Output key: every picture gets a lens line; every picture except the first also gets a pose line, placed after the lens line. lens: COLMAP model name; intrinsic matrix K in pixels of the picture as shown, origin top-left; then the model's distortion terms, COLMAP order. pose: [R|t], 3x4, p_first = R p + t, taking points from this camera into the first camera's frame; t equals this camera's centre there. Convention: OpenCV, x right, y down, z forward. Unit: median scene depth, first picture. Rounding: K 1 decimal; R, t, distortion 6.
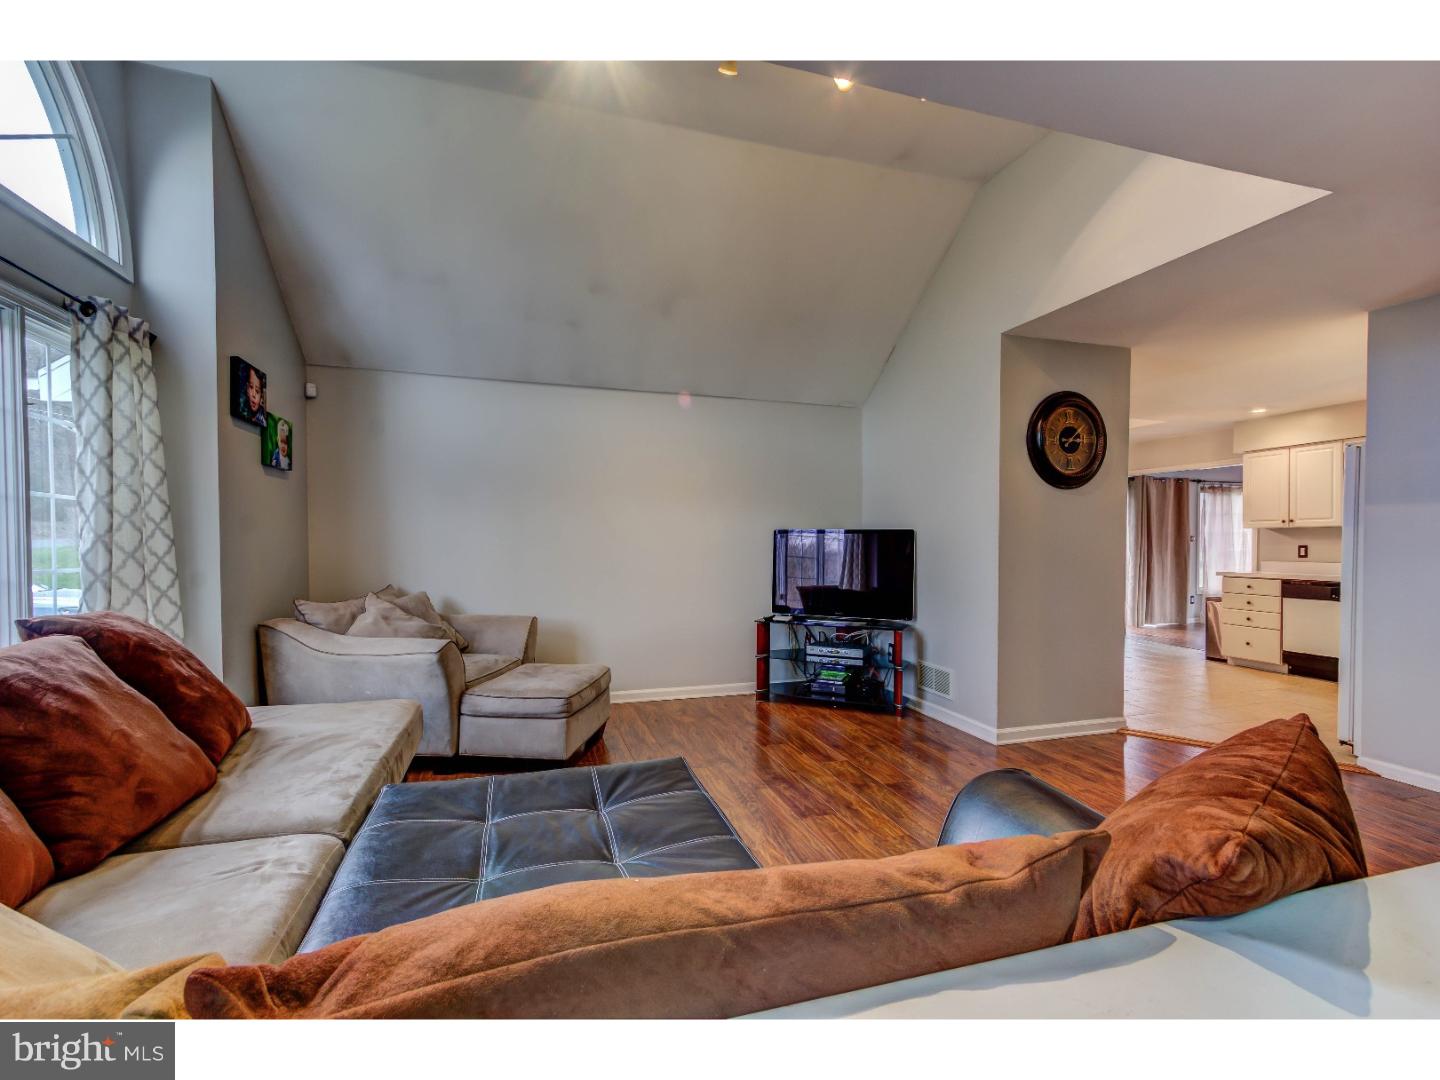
lens RADIAL K [[654.6, 0, 725.0], [0, 654.6, 551.9], [0, 0, 1]] dist [-0.002872, 0.004718]
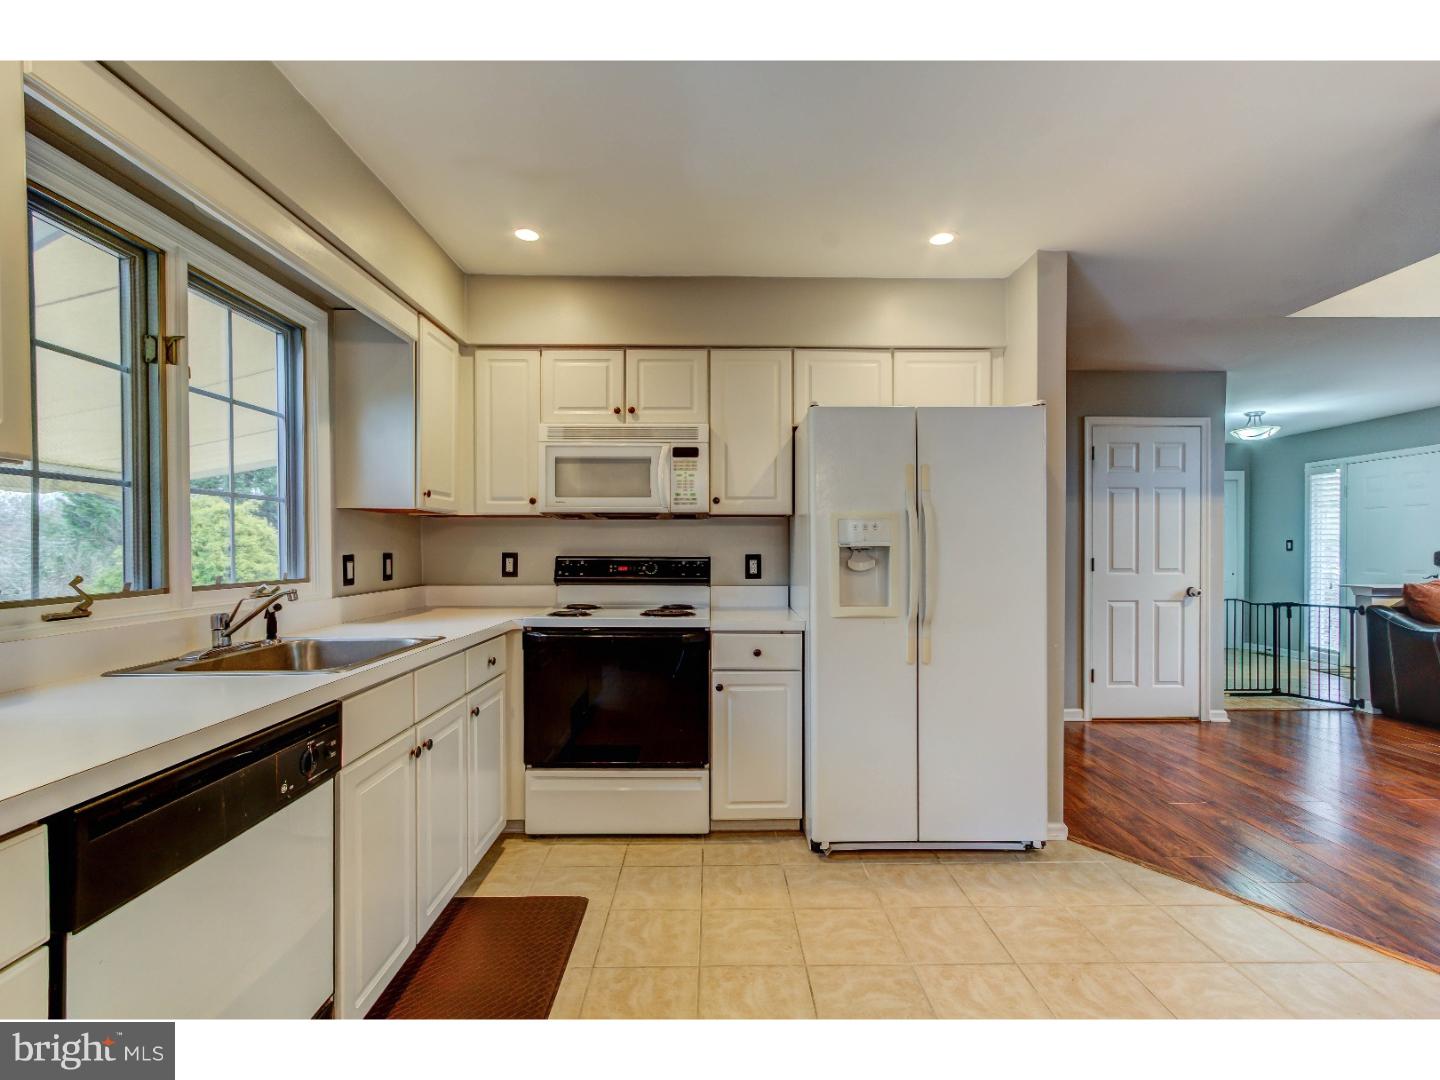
lens RADIAL K [[654.6, 0, 720.2], [0, 654.6, 553.3], [0, 0, 1]] dist [-0.002872, 0.004718]
pose [[-0.959562, -0.002805, 0.281483, 0.673082], [0.004698, 0.999652, 0.025975, -0.016317], [-0.281458, 0.026247, -0.959215, 1.088433]]
